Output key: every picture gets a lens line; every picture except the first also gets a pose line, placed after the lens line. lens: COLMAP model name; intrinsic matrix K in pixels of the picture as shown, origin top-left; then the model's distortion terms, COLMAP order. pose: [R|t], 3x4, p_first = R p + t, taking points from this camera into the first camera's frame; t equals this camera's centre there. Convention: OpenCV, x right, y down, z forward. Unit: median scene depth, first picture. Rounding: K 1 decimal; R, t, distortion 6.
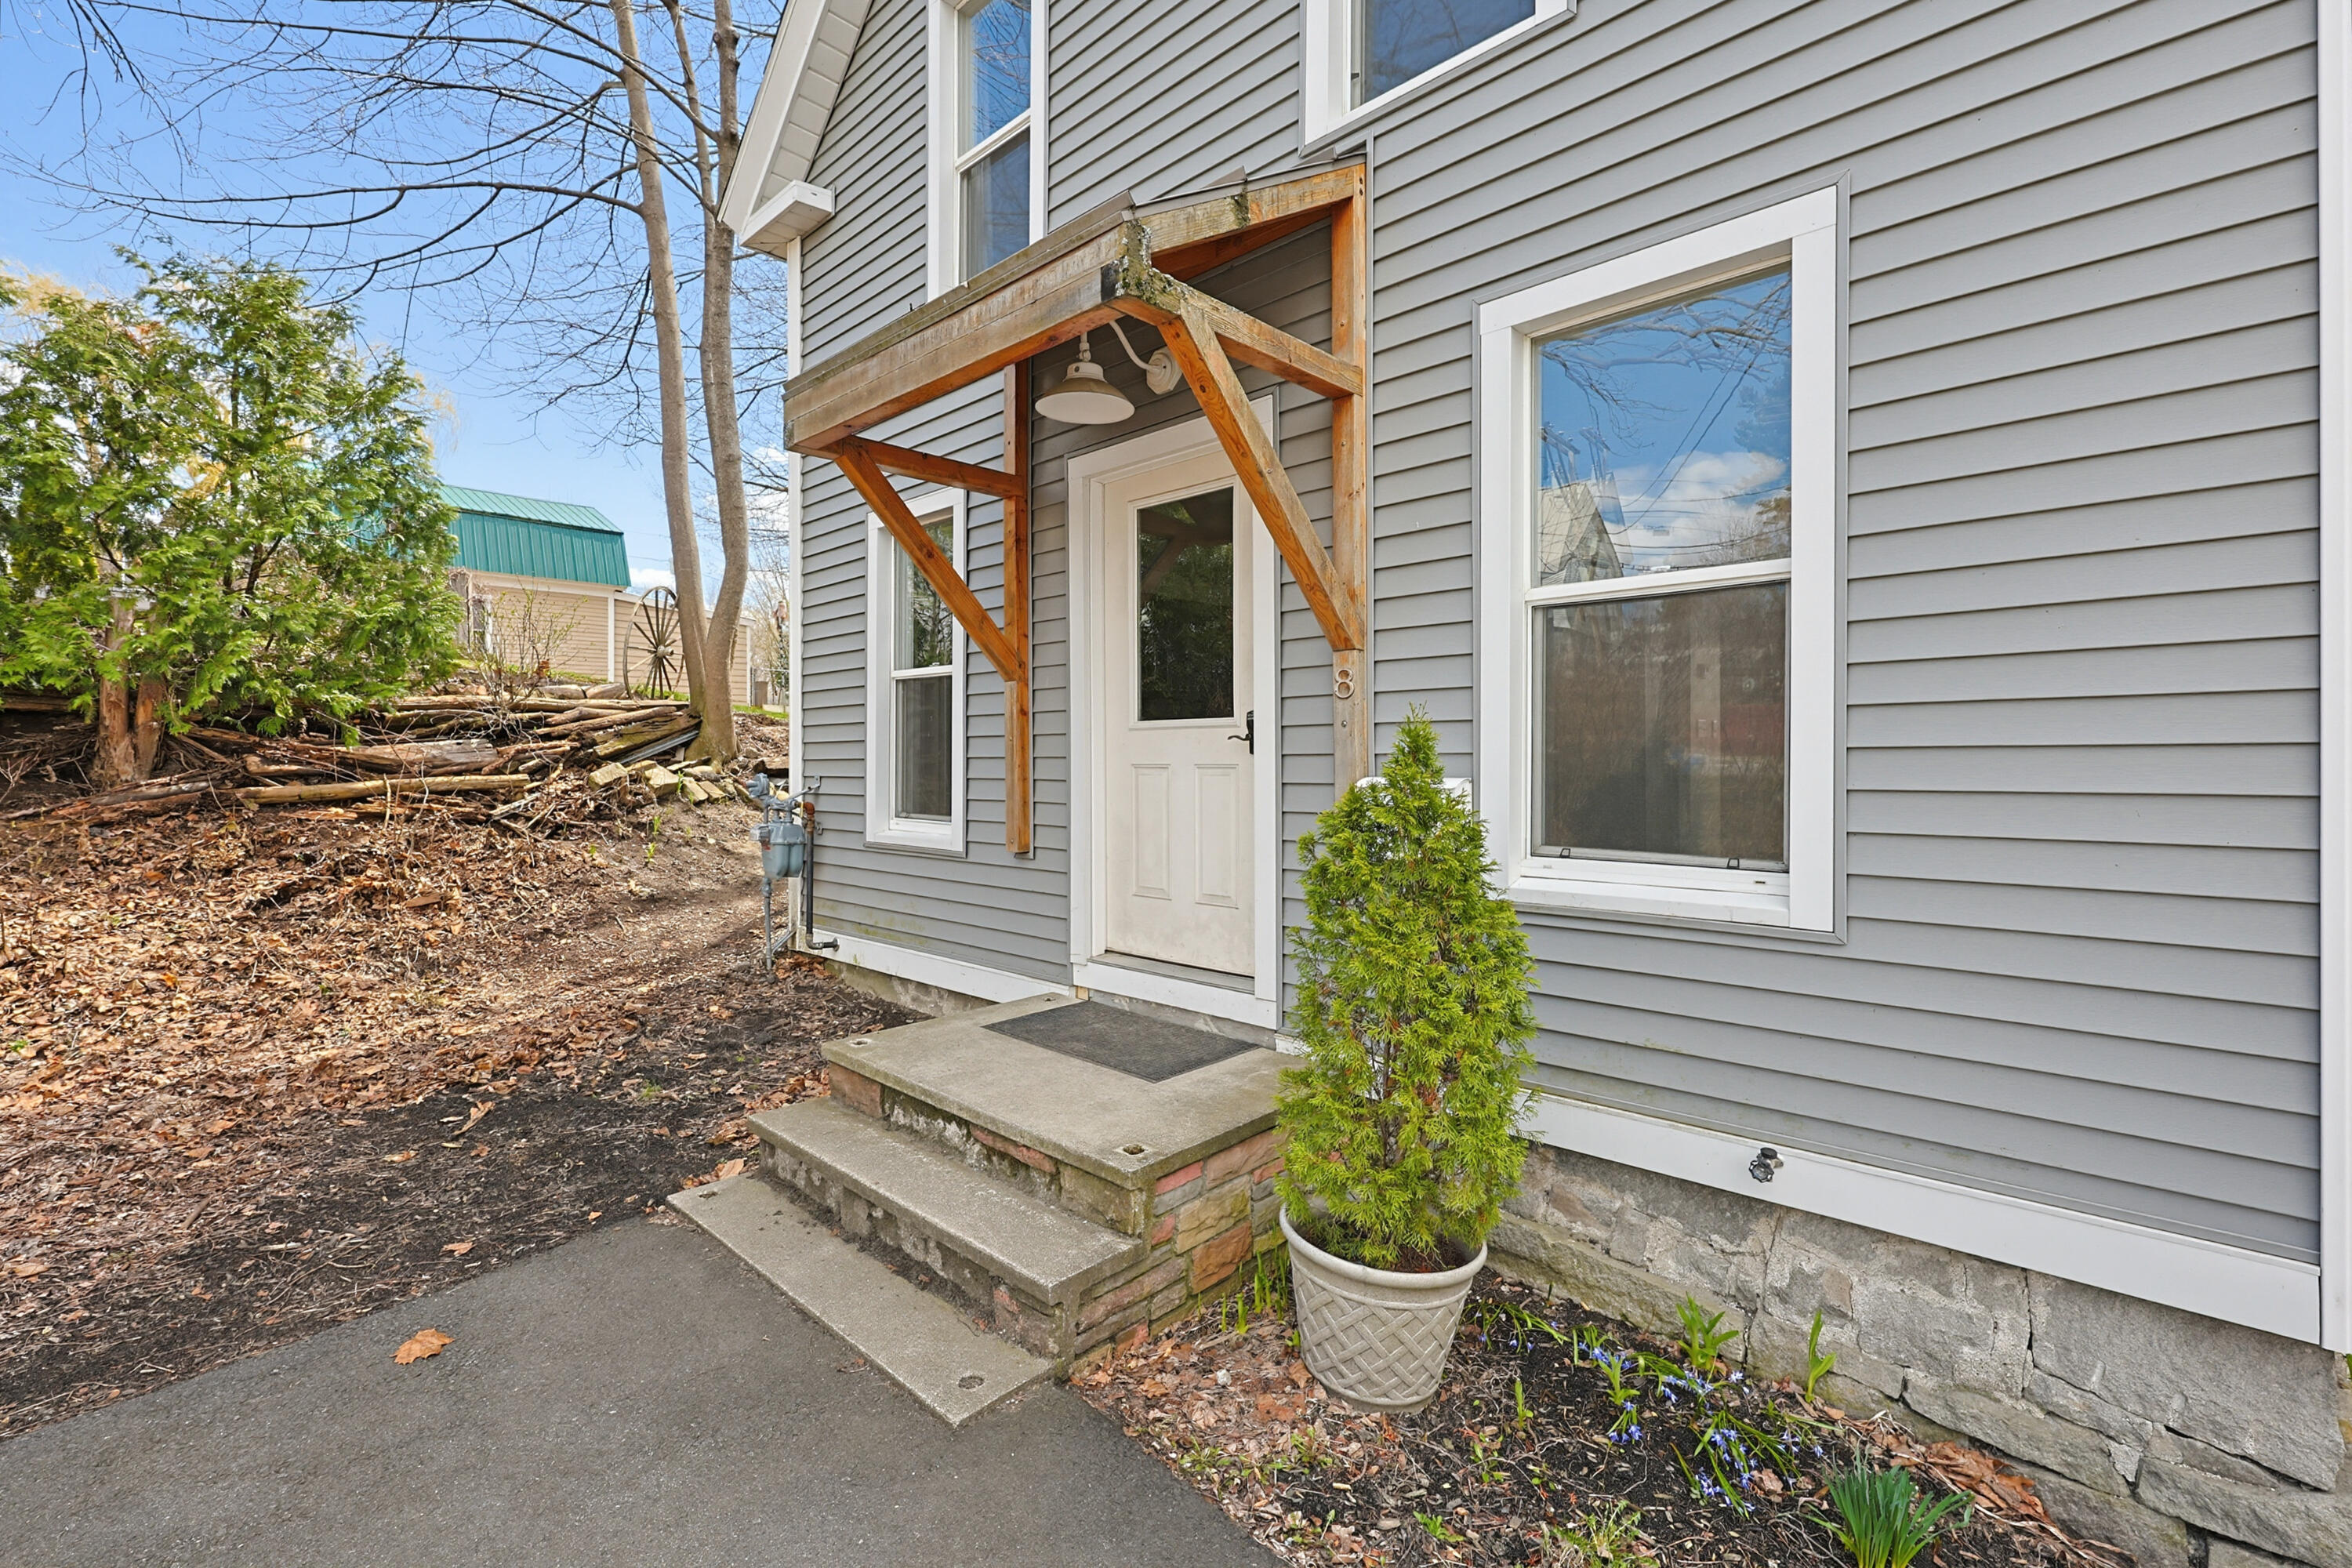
lens RADIAL K [[1026.4, 0, 1227.3], [0, 1026.4, 780.8], [0, 0, 1]] dist [-0.004197, 0.000261]
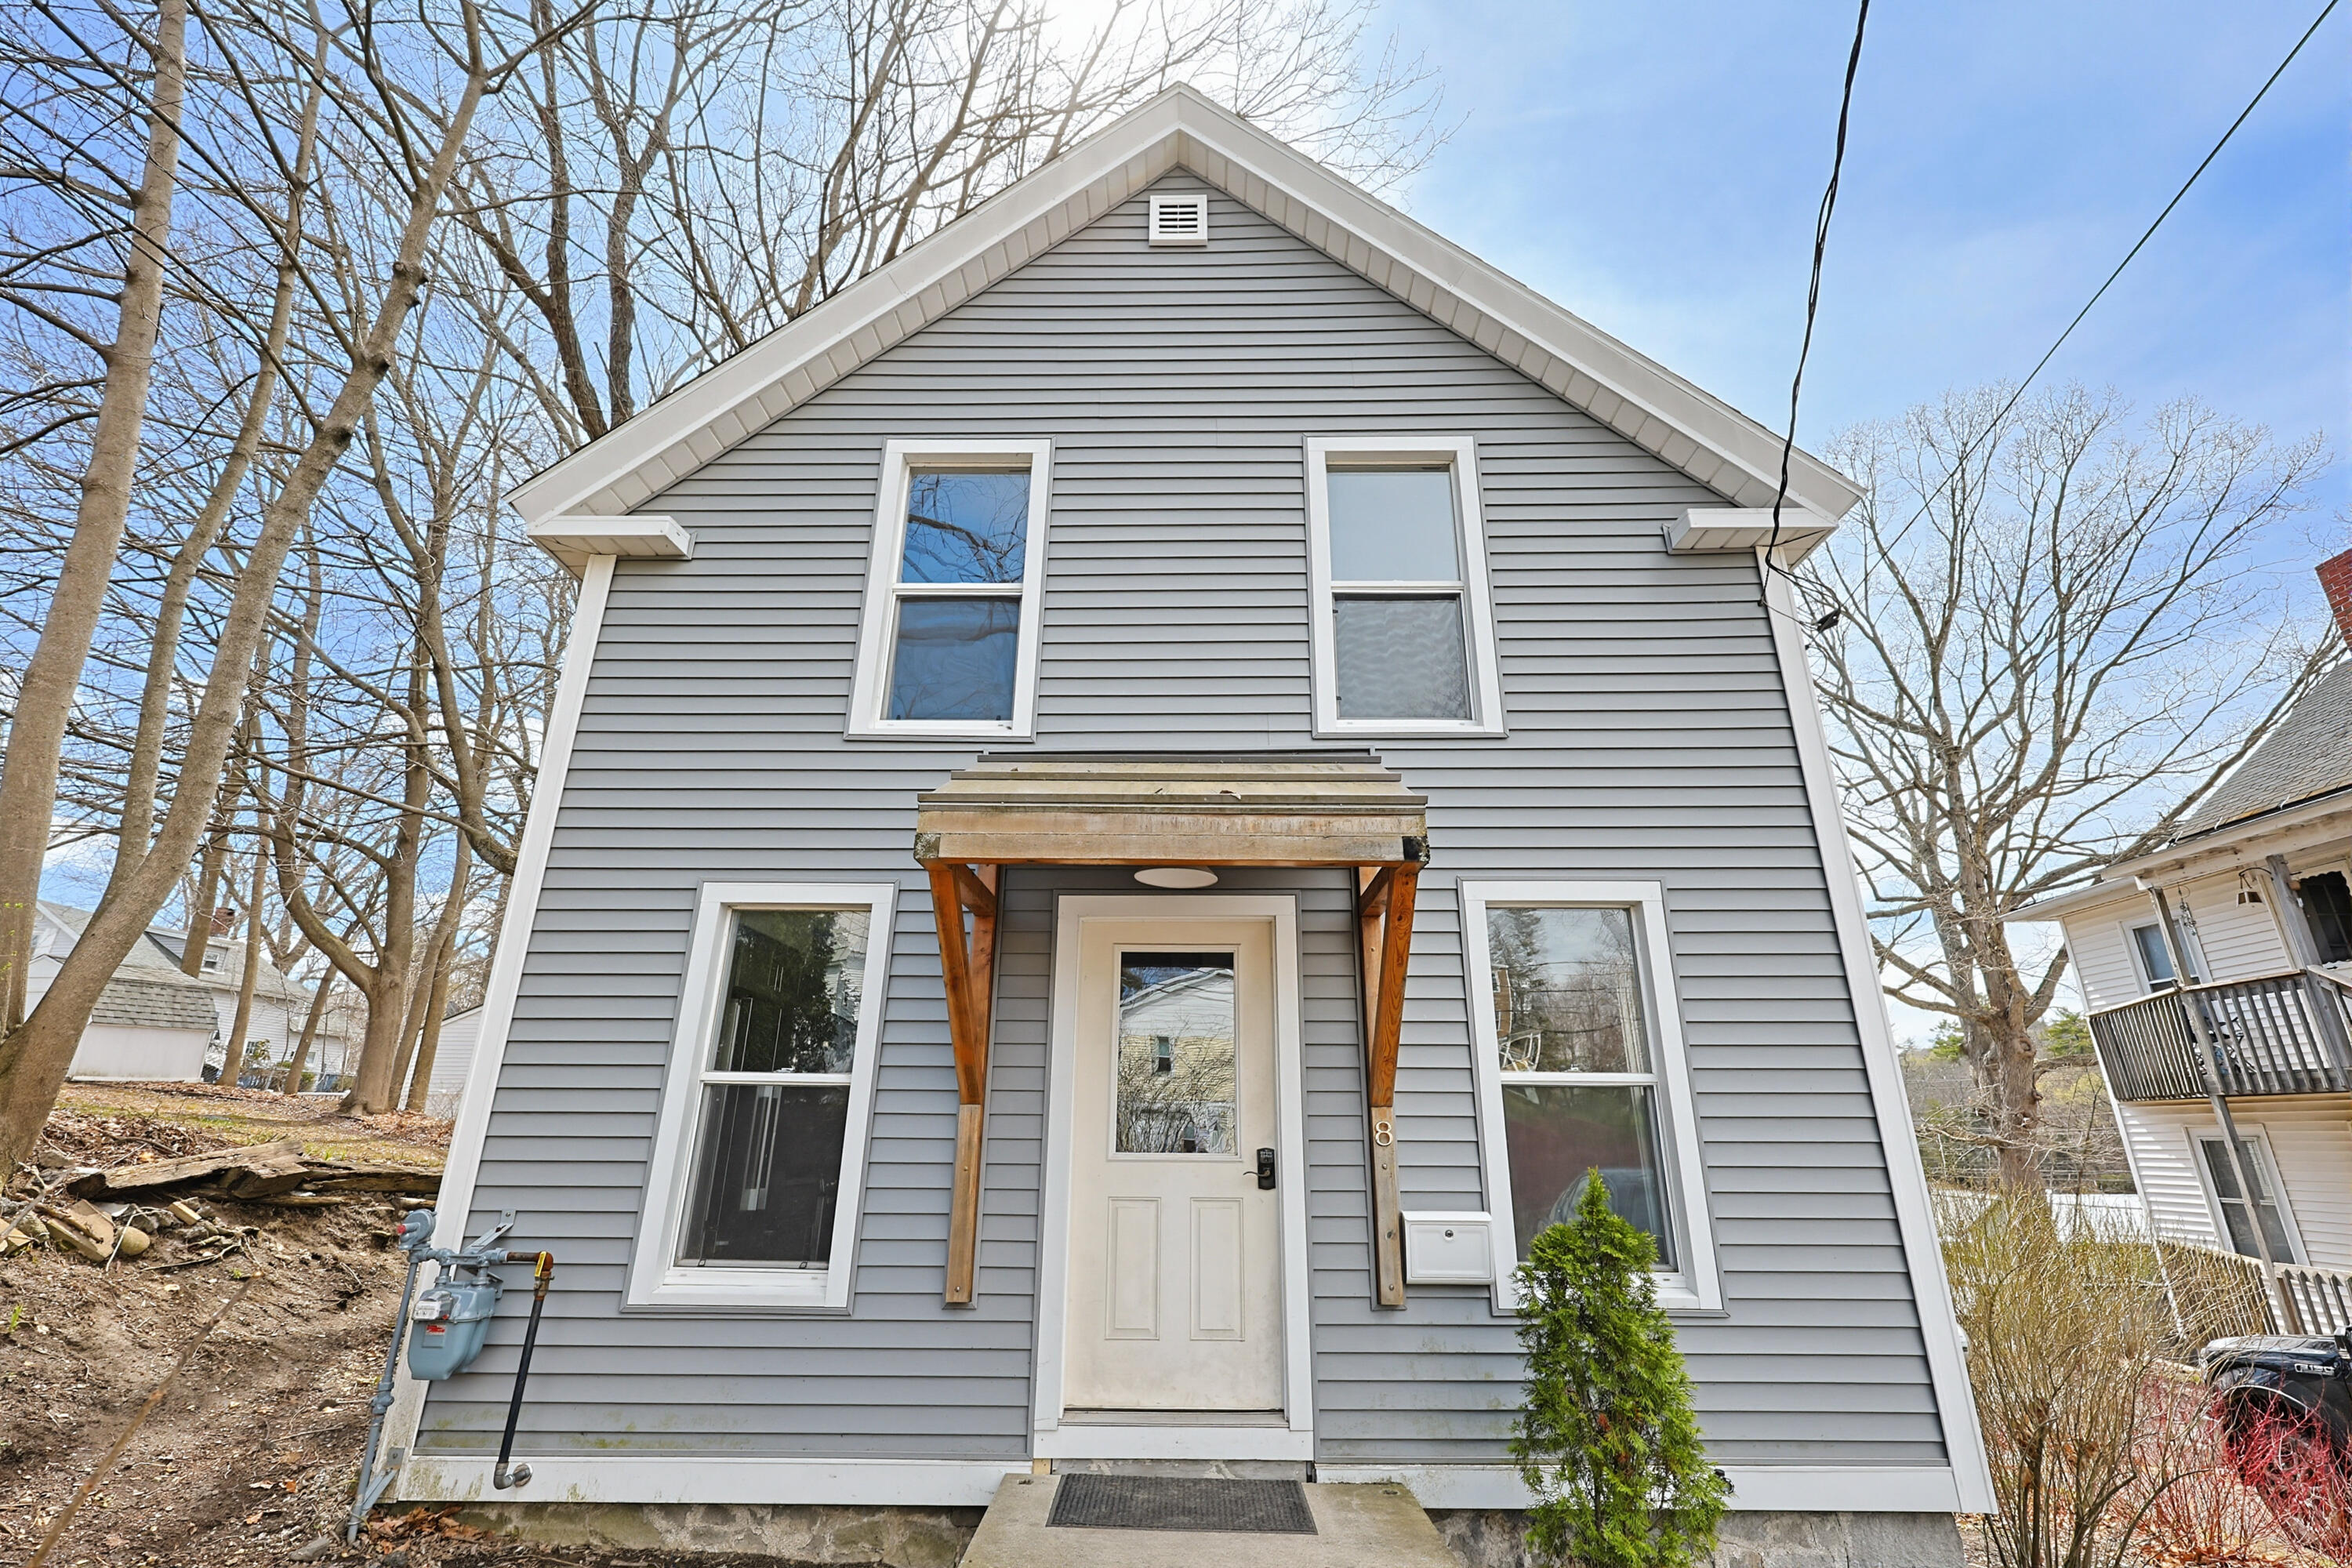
lens RADIAL K [[1026.4, 0, 1227.3], [0, 1026.4, 780.8], [0, 0, 1]] dist [-0.004197, 0.000261]
pose [[0.734980, 0.230323, 0.637774, -0.753393], [0.004072, 0.939031, -0.343810, -0.053336], [-0.678077, 0.255290, 0.689231, 0.104285]]
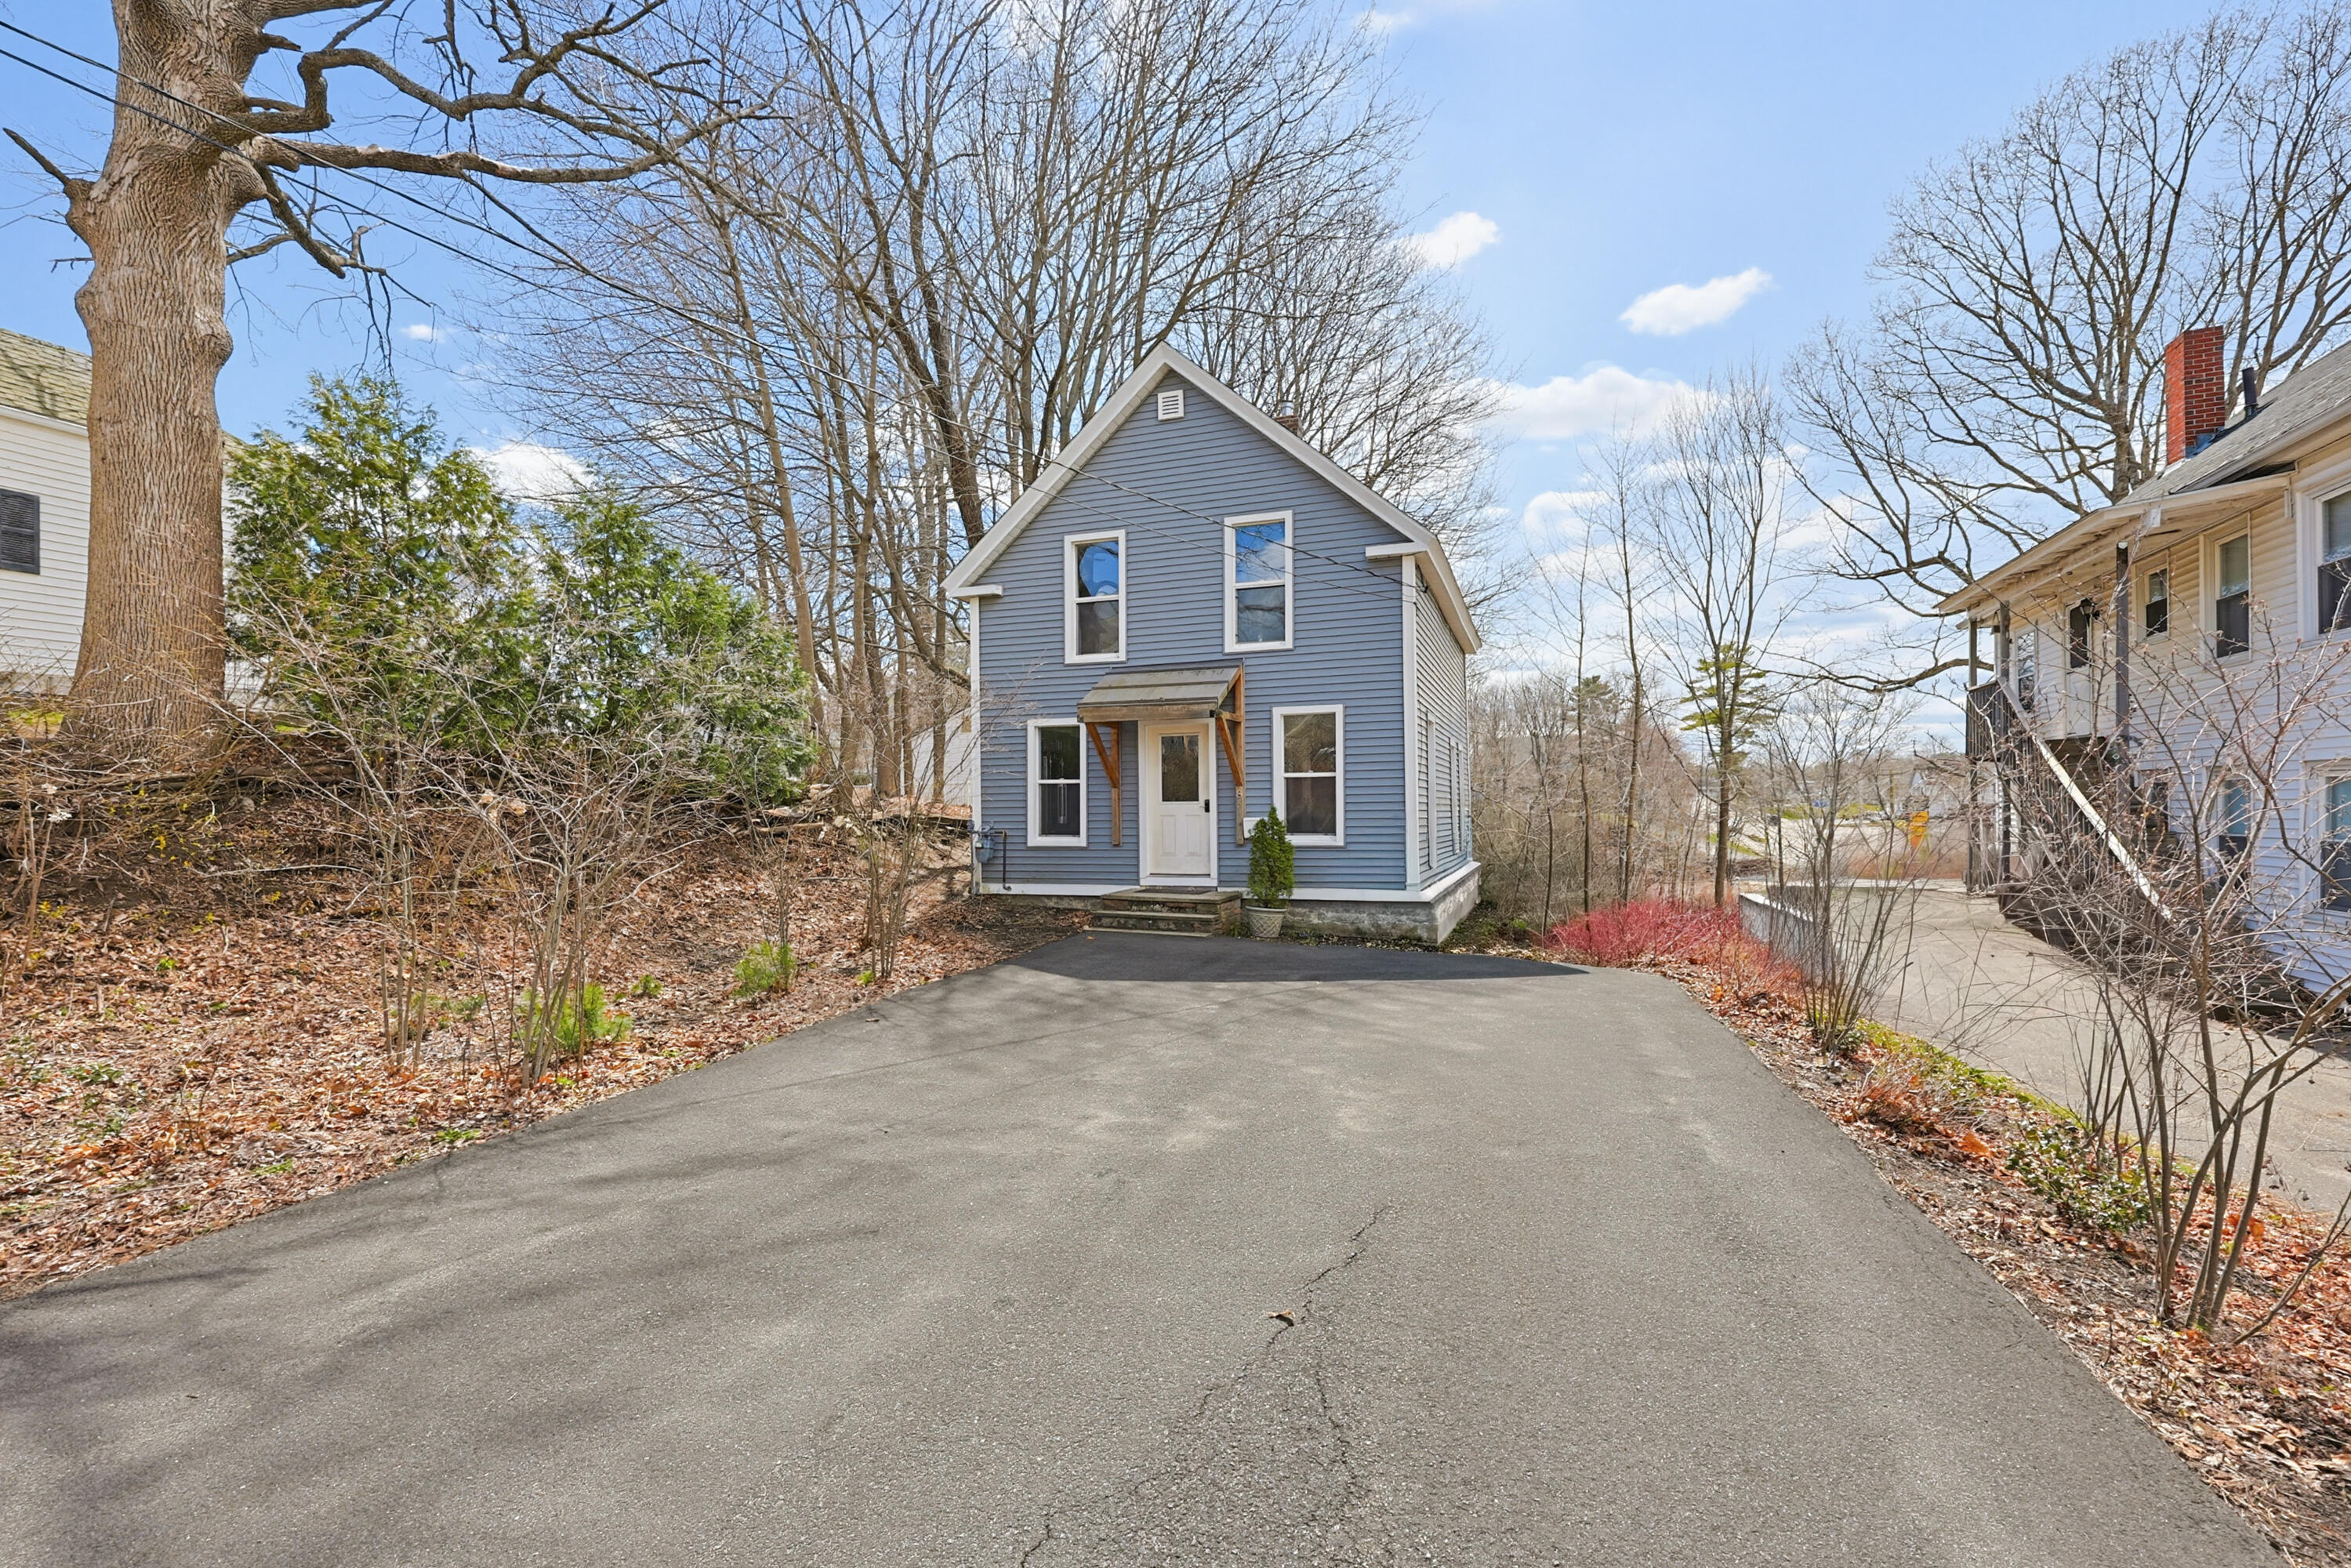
lens RADIAL K [[1026.0, 0, 1226.7], [0, 1026.0, 780.8], [0, 0, 1]] dist [-0.004197, 0.000261]
pose [[0.909421, 0.005468, 0.415840, -1.237287], [0.014186, 0.998924, -0.044159, 0.021030], [-0.415634, 0.046058, 0.908365, -2.018879]]
